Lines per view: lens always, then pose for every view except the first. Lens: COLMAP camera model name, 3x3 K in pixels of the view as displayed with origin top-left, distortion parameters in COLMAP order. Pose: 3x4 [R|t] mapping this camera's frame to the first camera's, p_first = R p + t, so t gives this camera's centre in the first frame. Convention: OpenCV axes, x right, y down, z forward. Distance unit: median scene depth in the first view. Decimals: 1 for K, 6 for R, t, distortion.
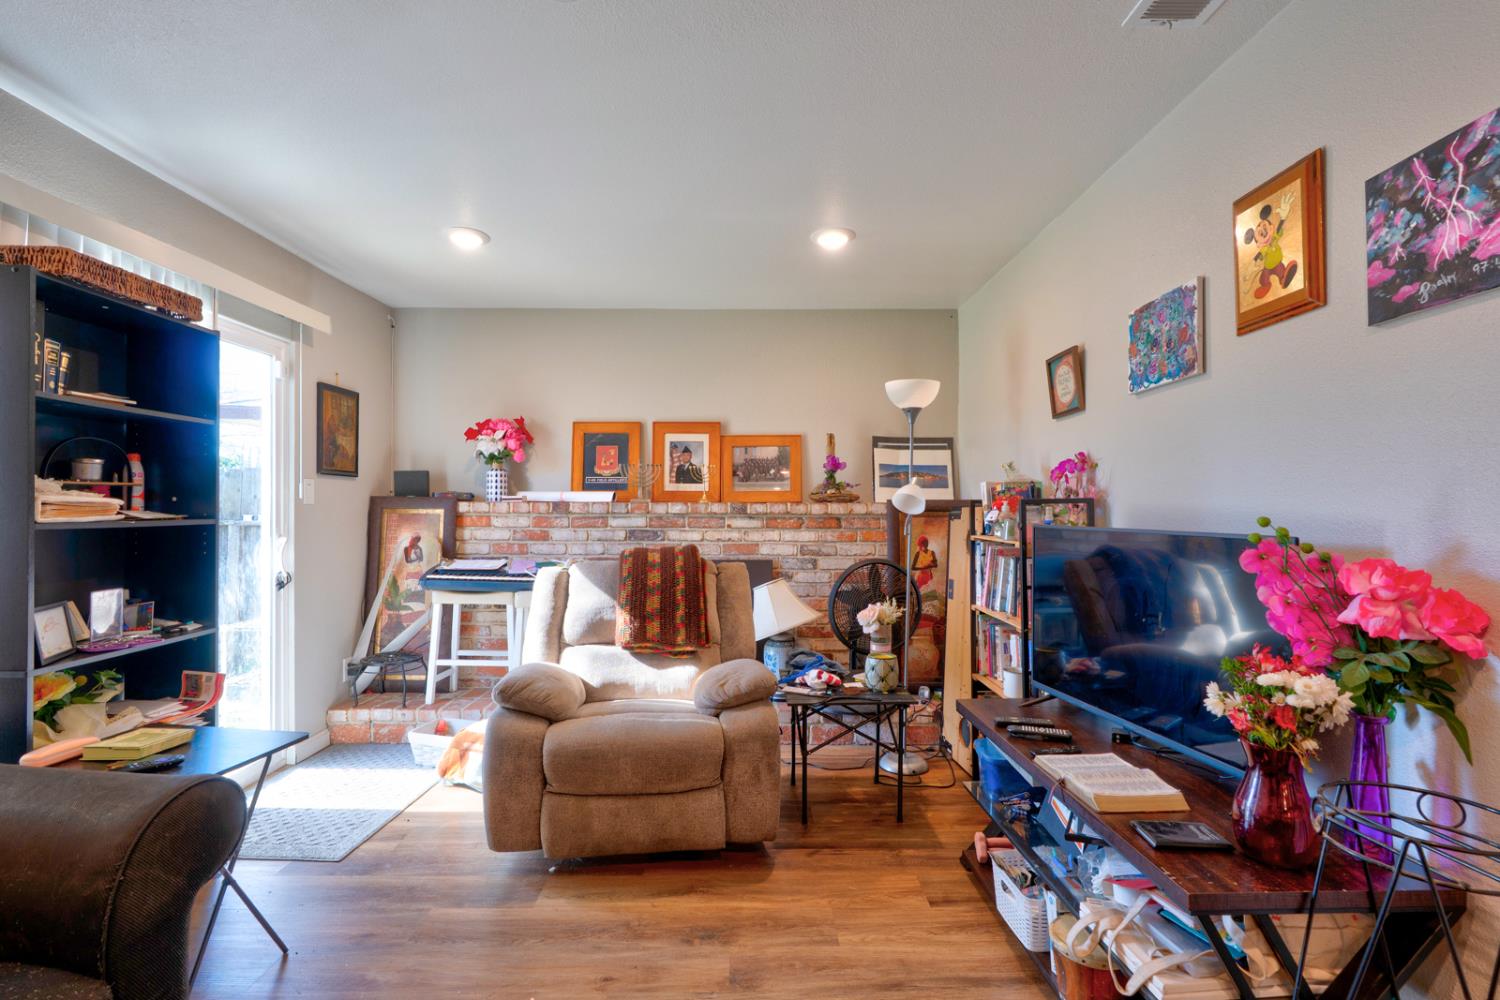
lens RADIAL K [[692.4, 0, 751.8], [0, 692.4, 506.6], [0, 0, 1]] dist [-0.004705, 0.000937]
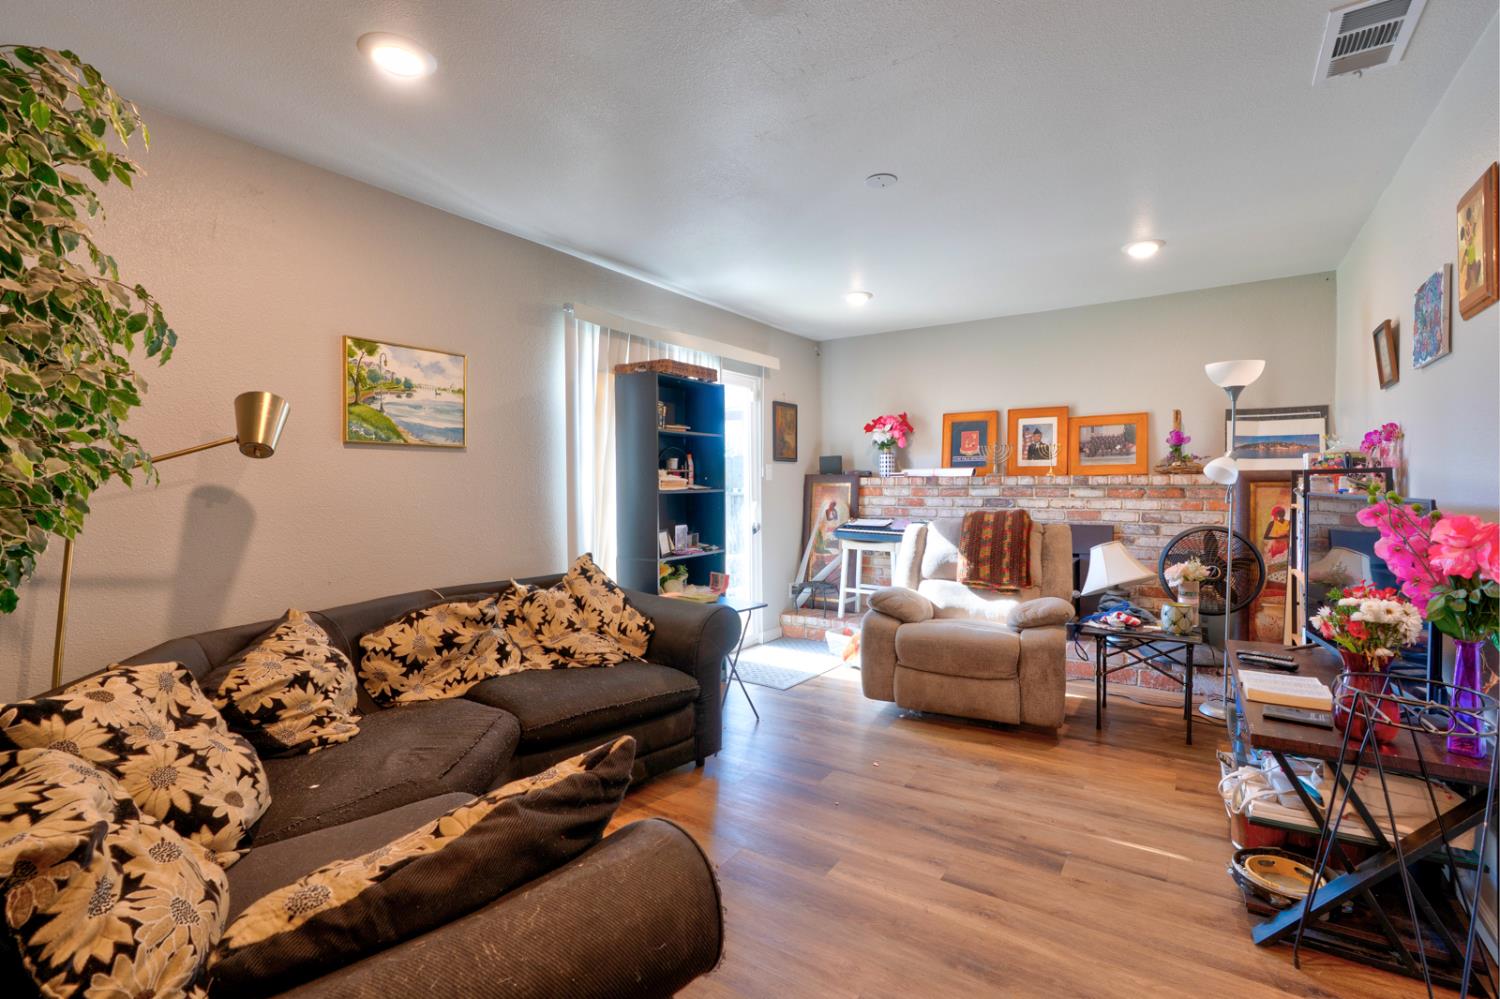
lens RADIAL K [[683.1, 0, 748.7], [0, 683.1, 477.4], [0, 0, 1]] dist [-0.000167, 0.000575]
pose [[0.820741, -0.012276, -0.571169, 0.197781], [0.009843, 0.999925, -0.007348, 0.000636], [0.571216, 0.000409, 0.820800, -0.285804]]
